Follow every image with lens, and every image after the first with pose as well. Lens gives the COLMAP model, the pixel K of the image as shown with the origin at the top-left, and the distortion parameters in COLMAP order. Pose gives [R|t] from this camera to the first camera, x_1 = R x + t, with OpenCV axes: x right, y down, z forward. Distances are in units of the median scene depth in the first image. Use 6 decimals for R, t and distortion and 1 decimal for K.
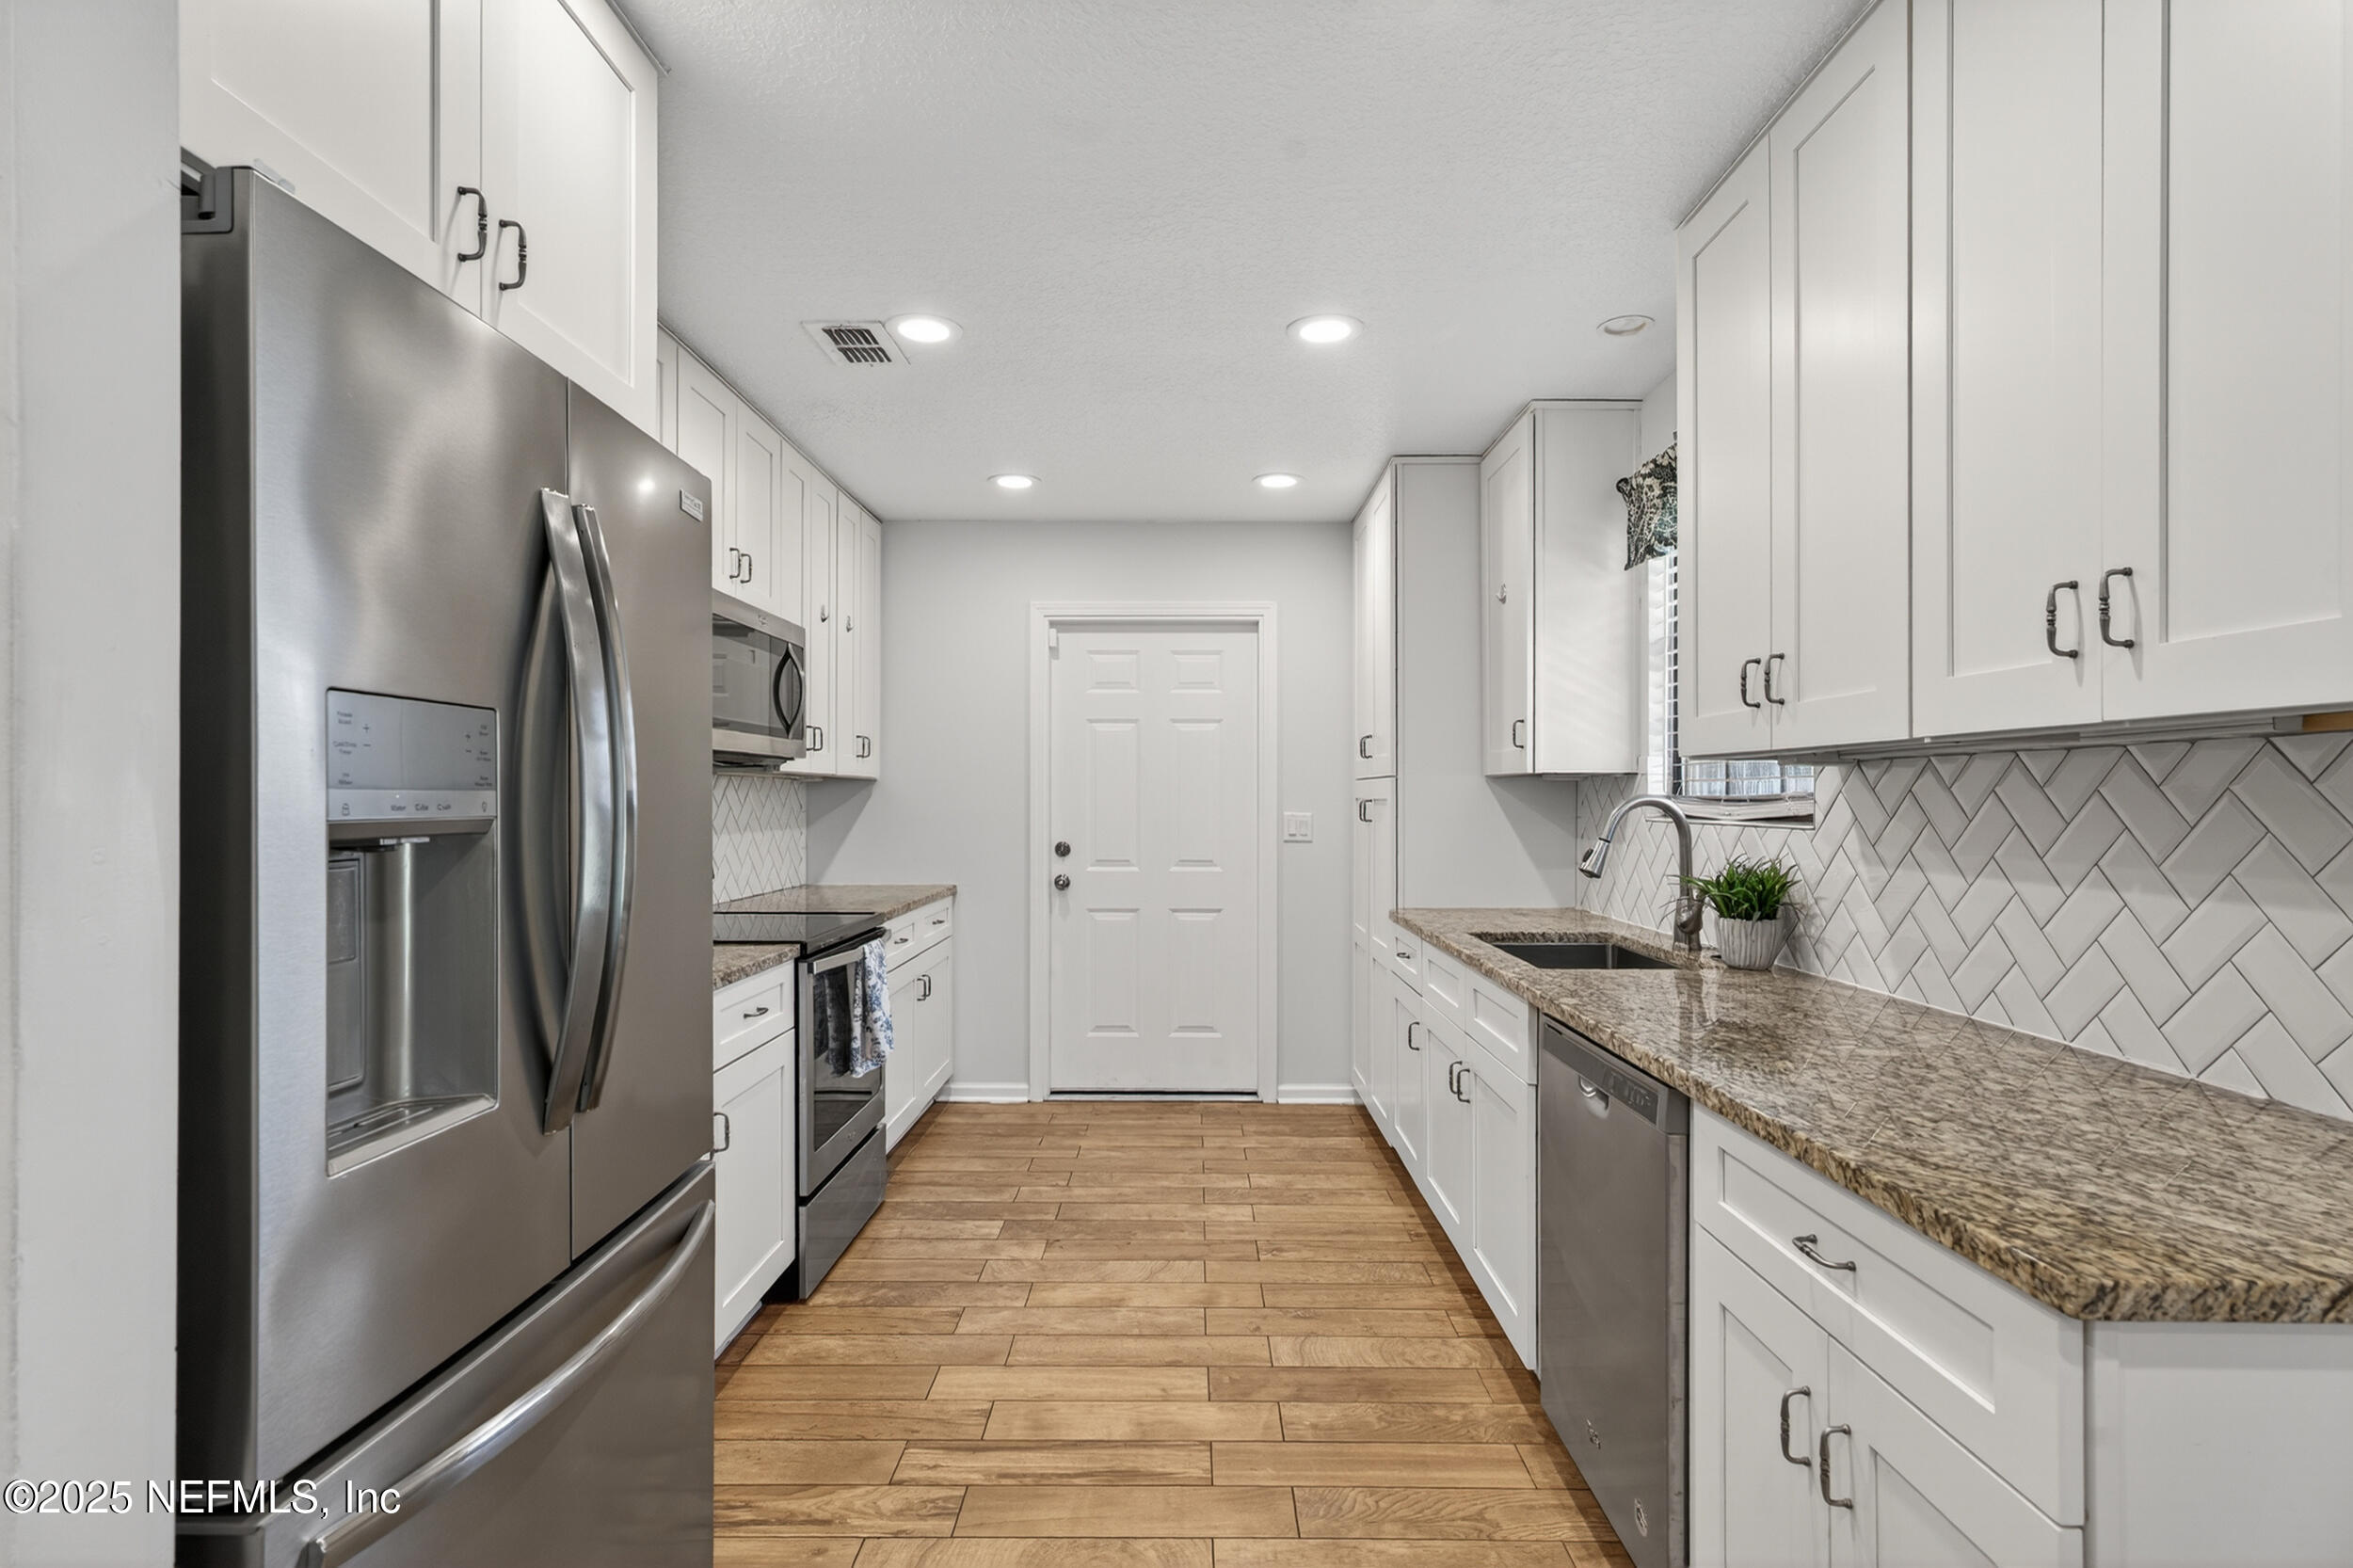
lens RADIAL K [[1055.5, 0, 1175.6], [0, 1055.5, 797.4], [0, 0, 1]] dist [-0.018138, 0.012787]
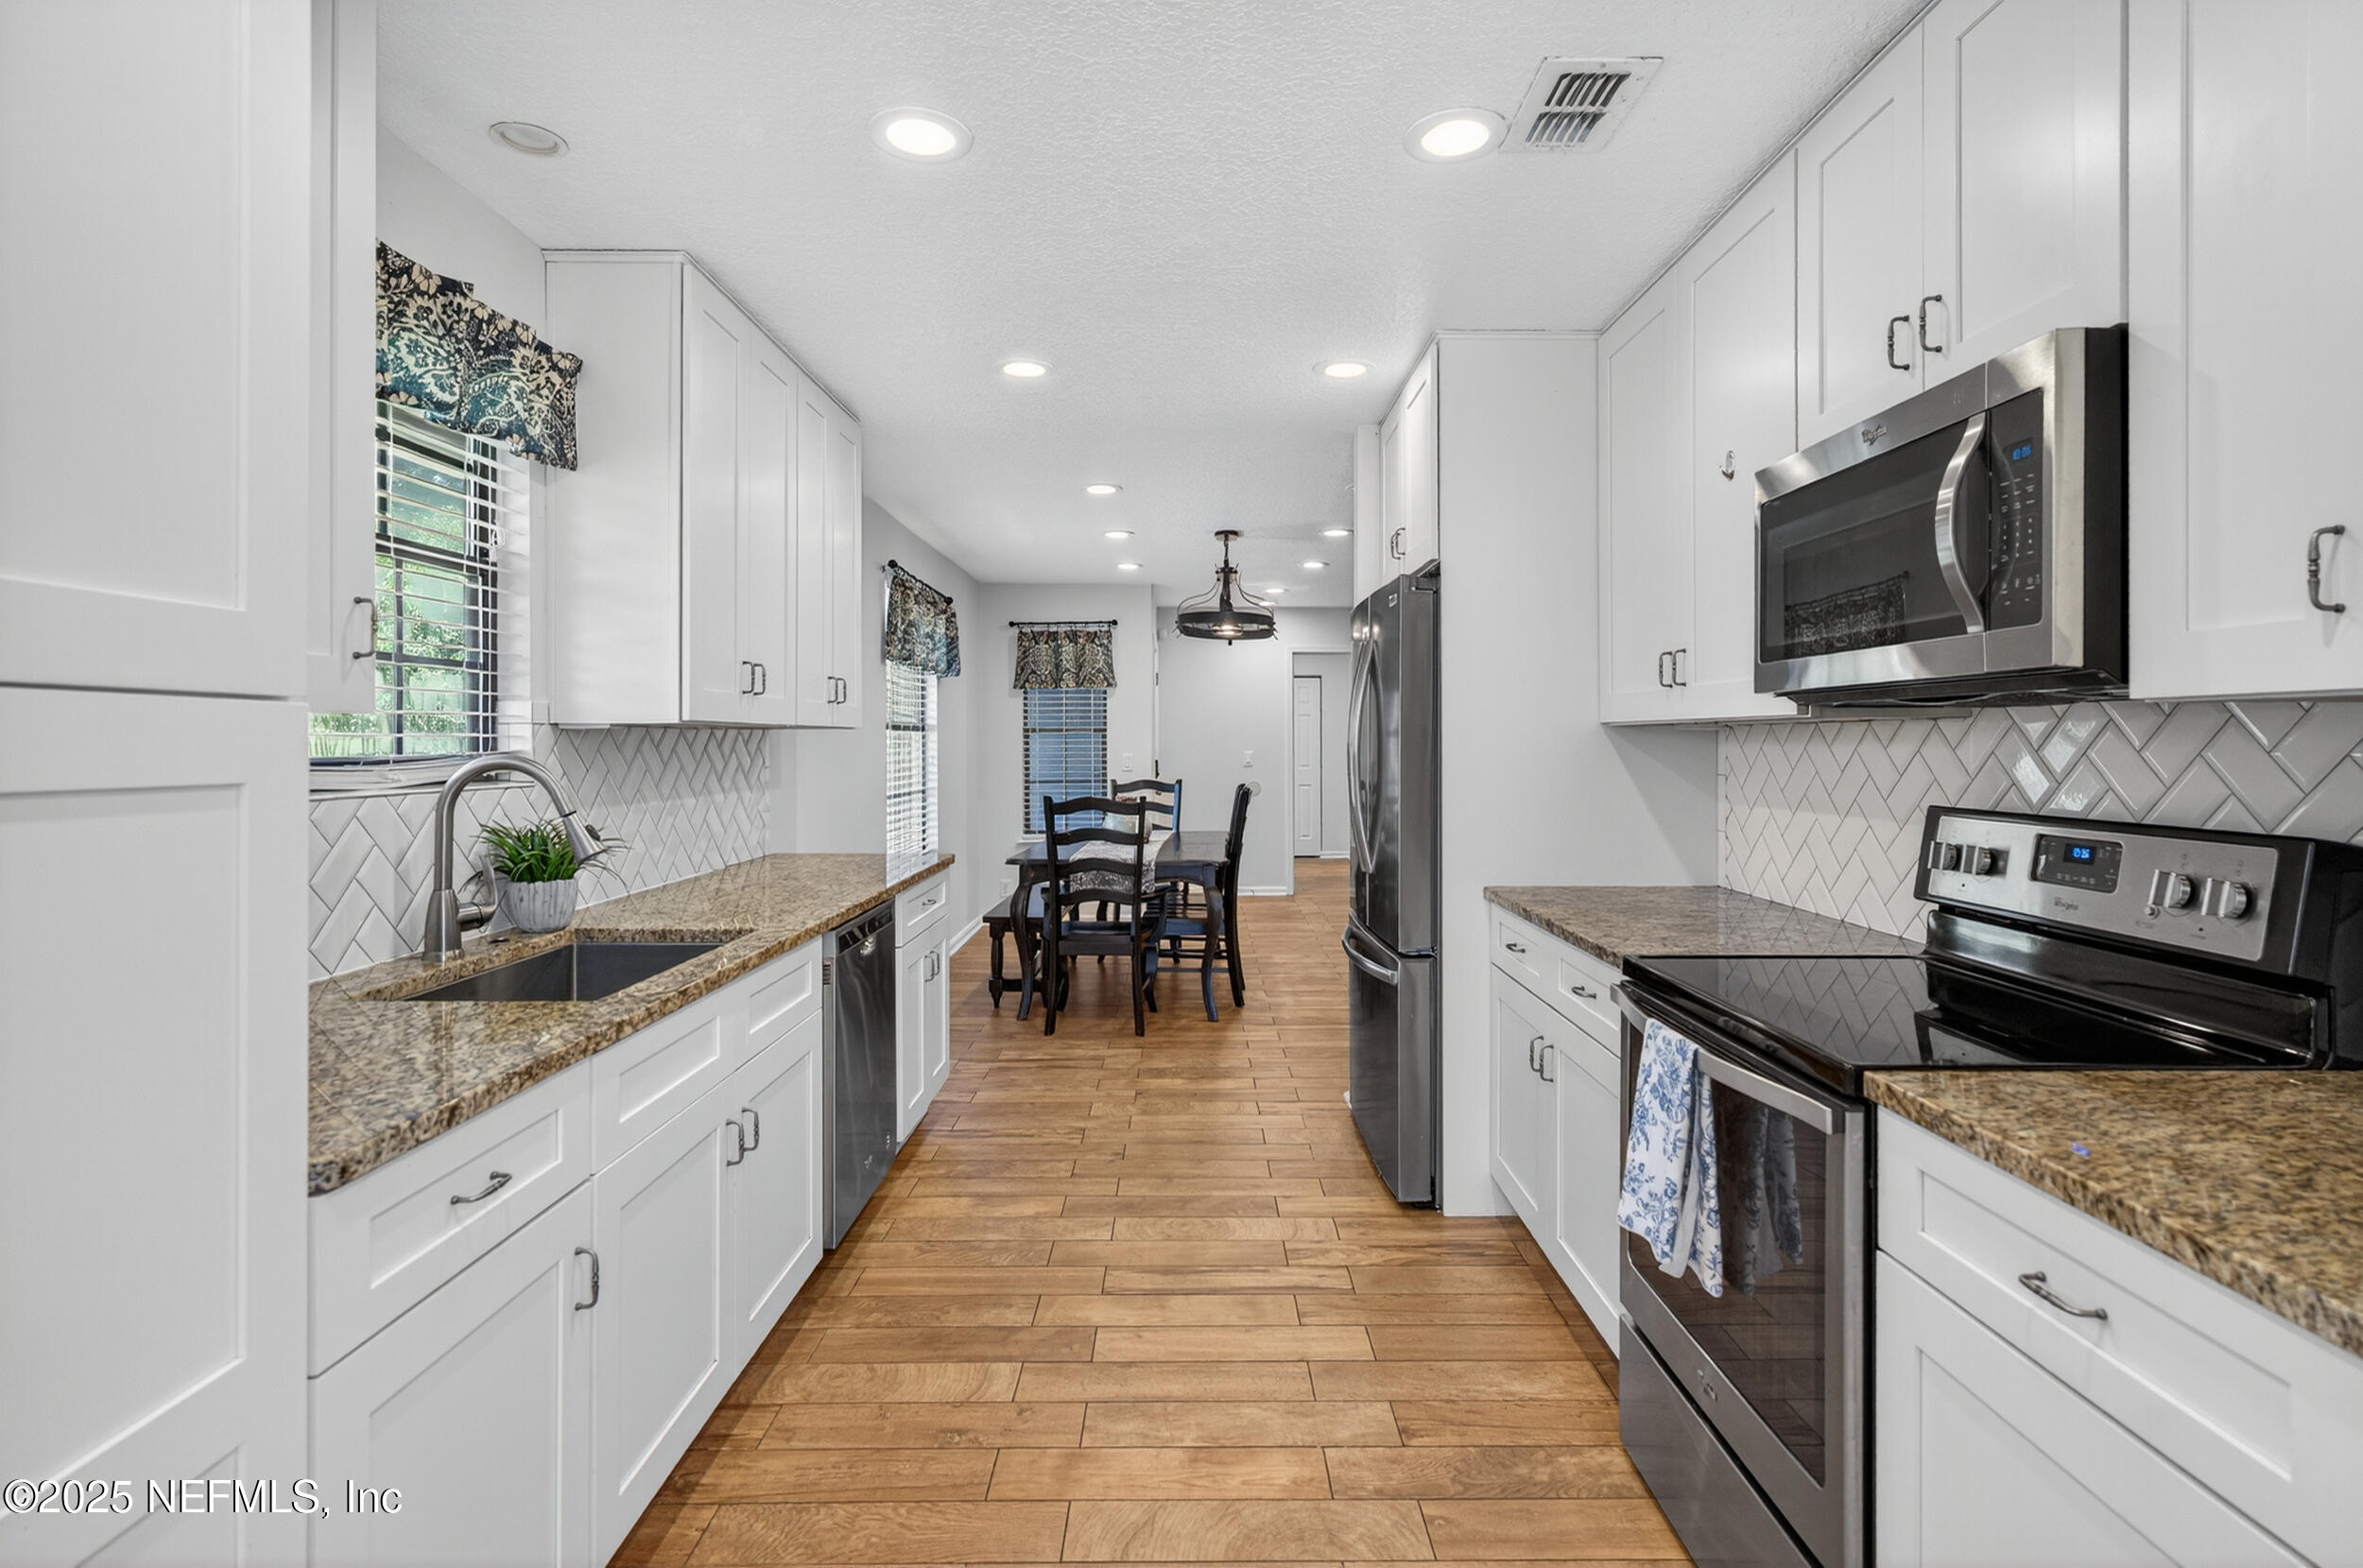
lens RADIAL K [[1060.0, 0, 1180.6], [0, 1060.0, 797.5], [0, 0, 1]] dist [-0.018138, 0.012787]
pose [[-0.999943, -0.000519, -0.010619, -0.039180], [-0.000976, 0.999069, 0.043132, -0.005427], [0.010587, 0.043140, -0.999013, 2.019425]]
